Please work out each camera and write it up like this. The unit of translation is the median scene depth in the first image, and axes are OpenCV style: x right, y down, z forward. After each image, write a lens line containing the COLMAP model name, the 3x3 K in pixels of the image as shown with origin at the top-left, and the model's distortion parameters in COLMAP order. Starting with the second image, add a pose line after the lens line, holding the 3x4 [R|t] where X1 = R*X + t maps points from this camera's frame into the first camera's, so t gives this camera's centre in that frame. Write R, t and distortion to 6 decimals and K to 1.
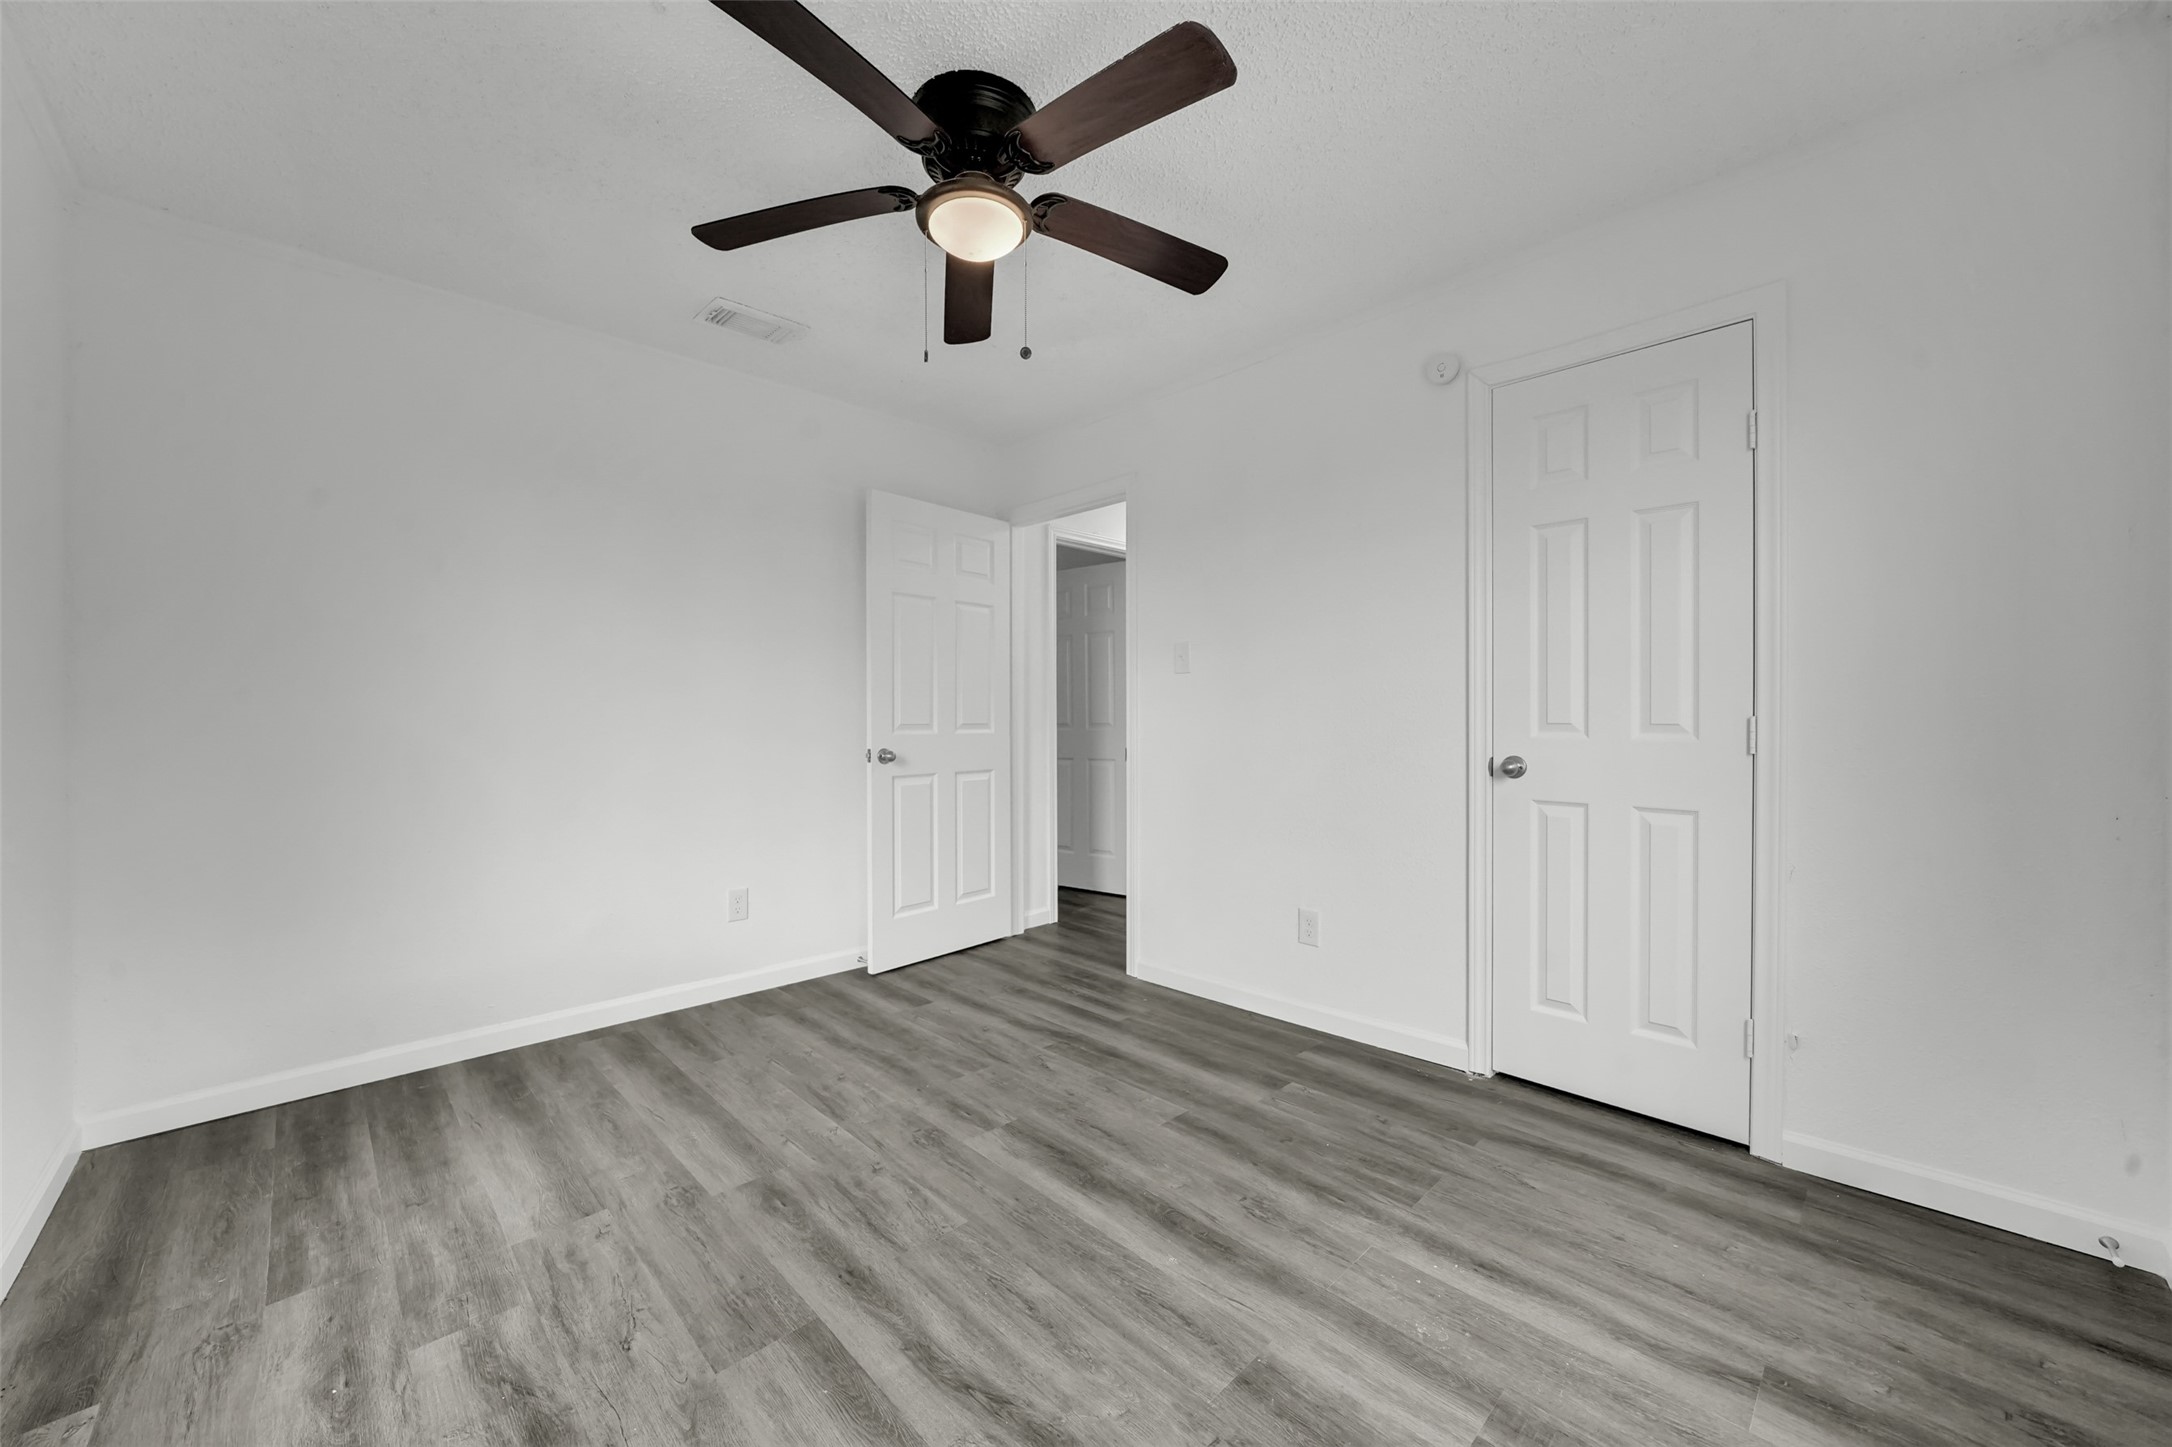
lens RADIAL K [[844.2, 0, 1027.9], [0, 844.2, 724.7], [0, 0, 1]] dist [-0.000051, 0.000042]
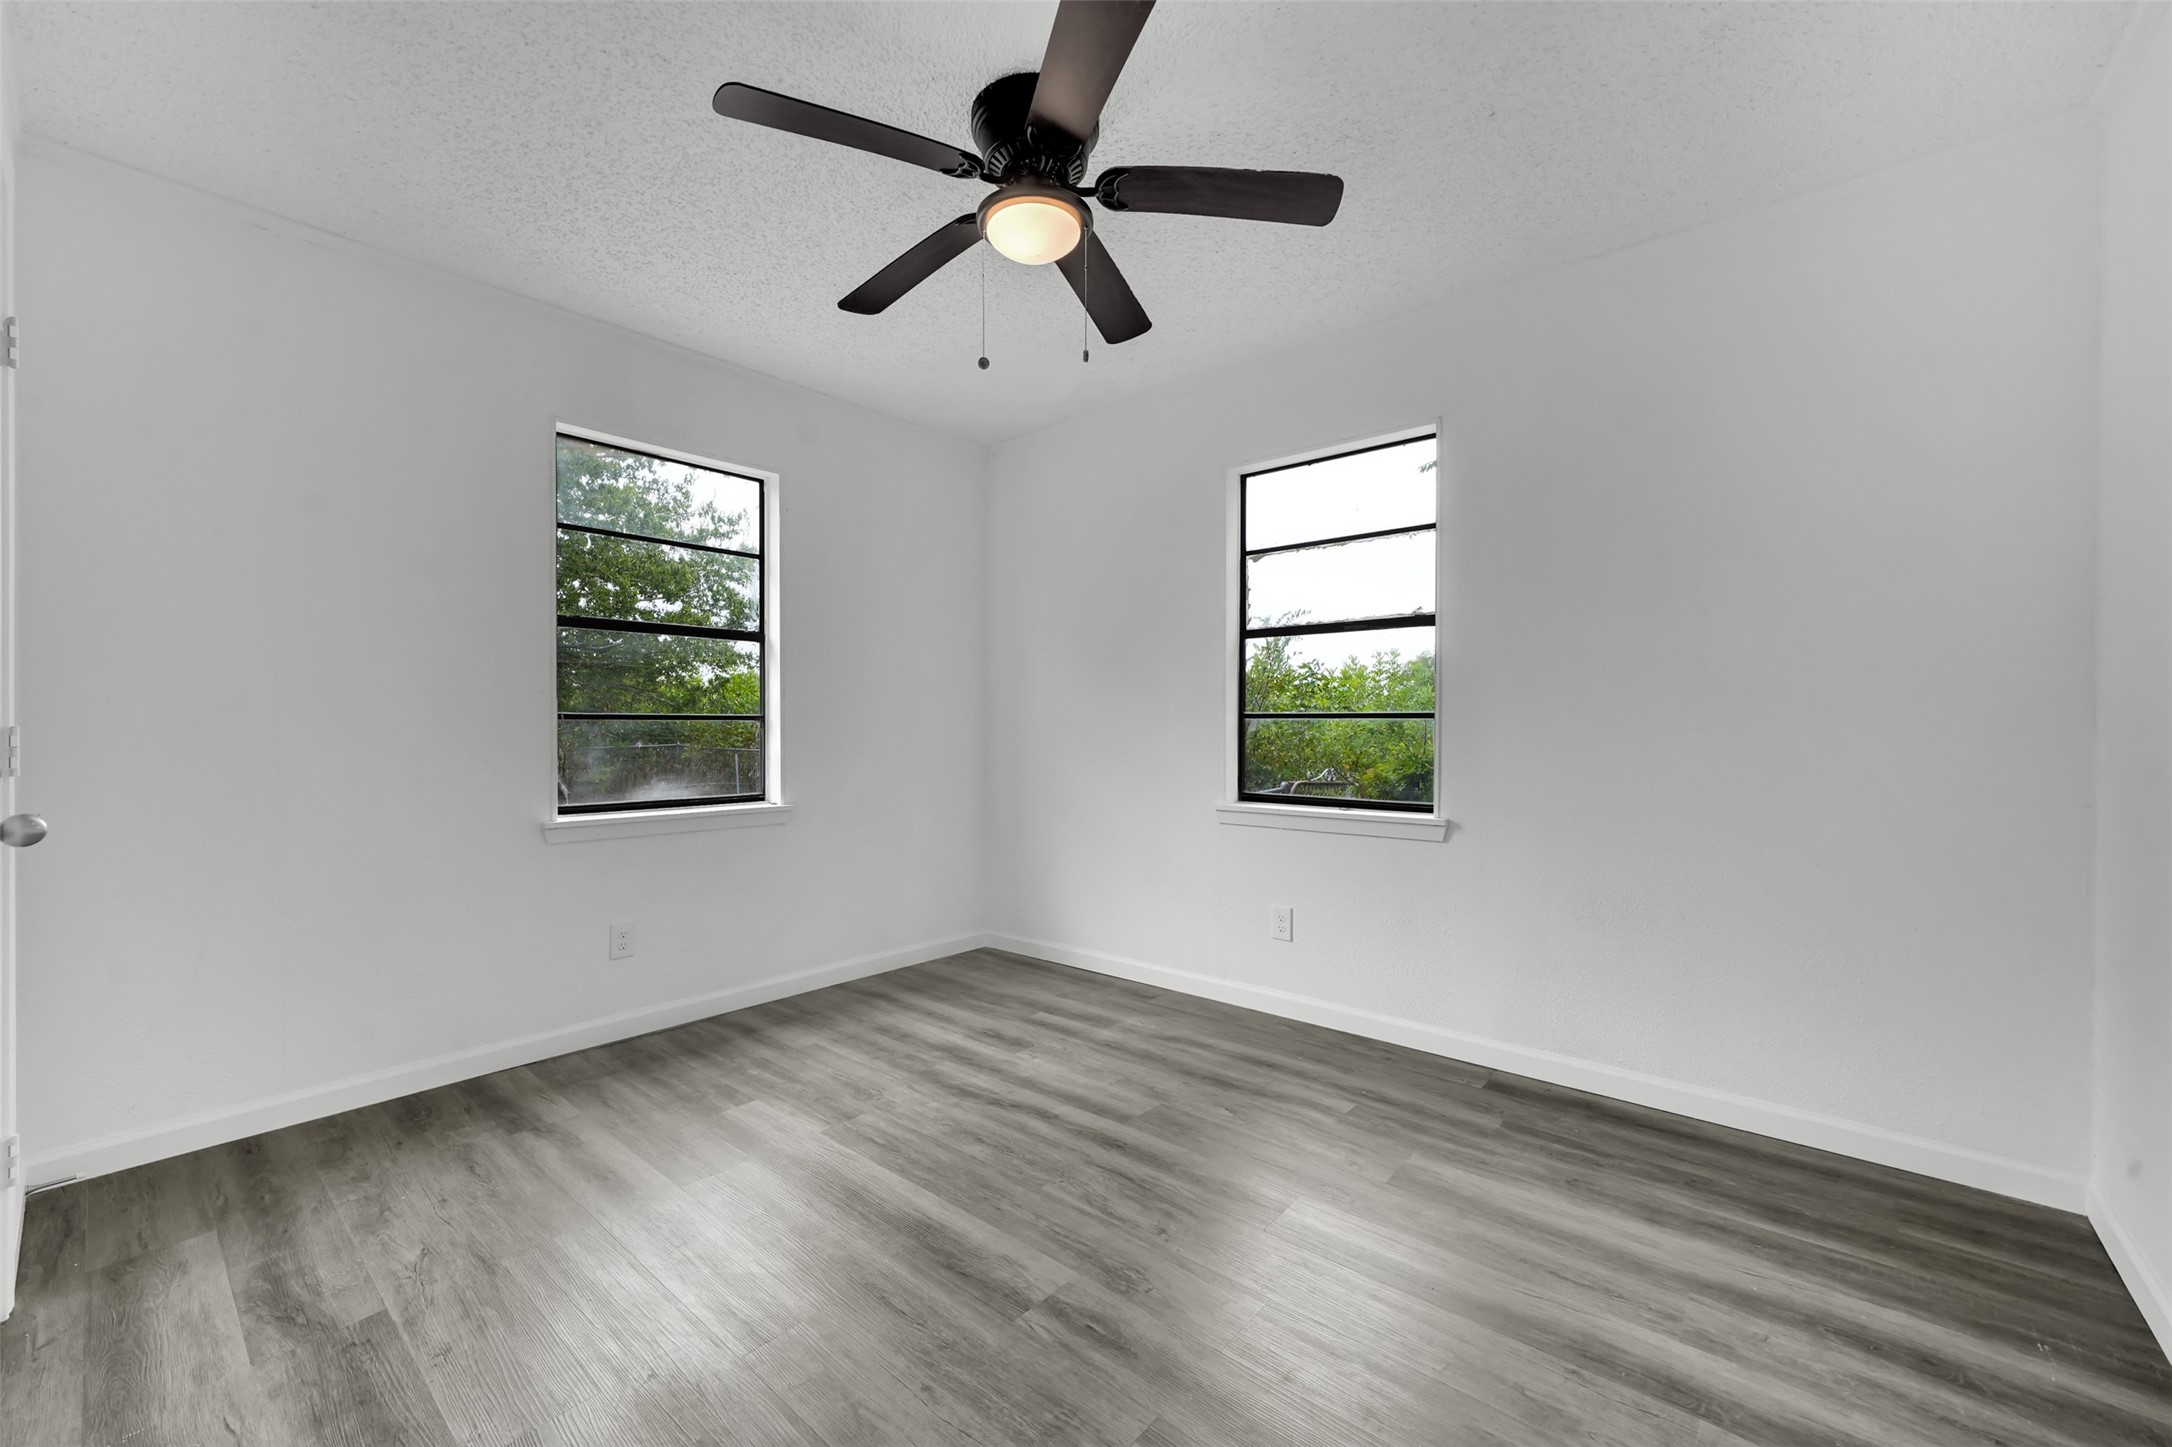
lens RADIAL K [[844.2, 0, 1027.9], [0, 844.2, 724.7], [0, 0, 1]] dist [-0.000051, 0.000042]
pose [[-0.995198, 0.006628, -0.097661, 0.048865], [0.005005, 0.999845, 0.016853, -0.021117], [0.097758, 0.016283, -0.995077, 2.106451]]
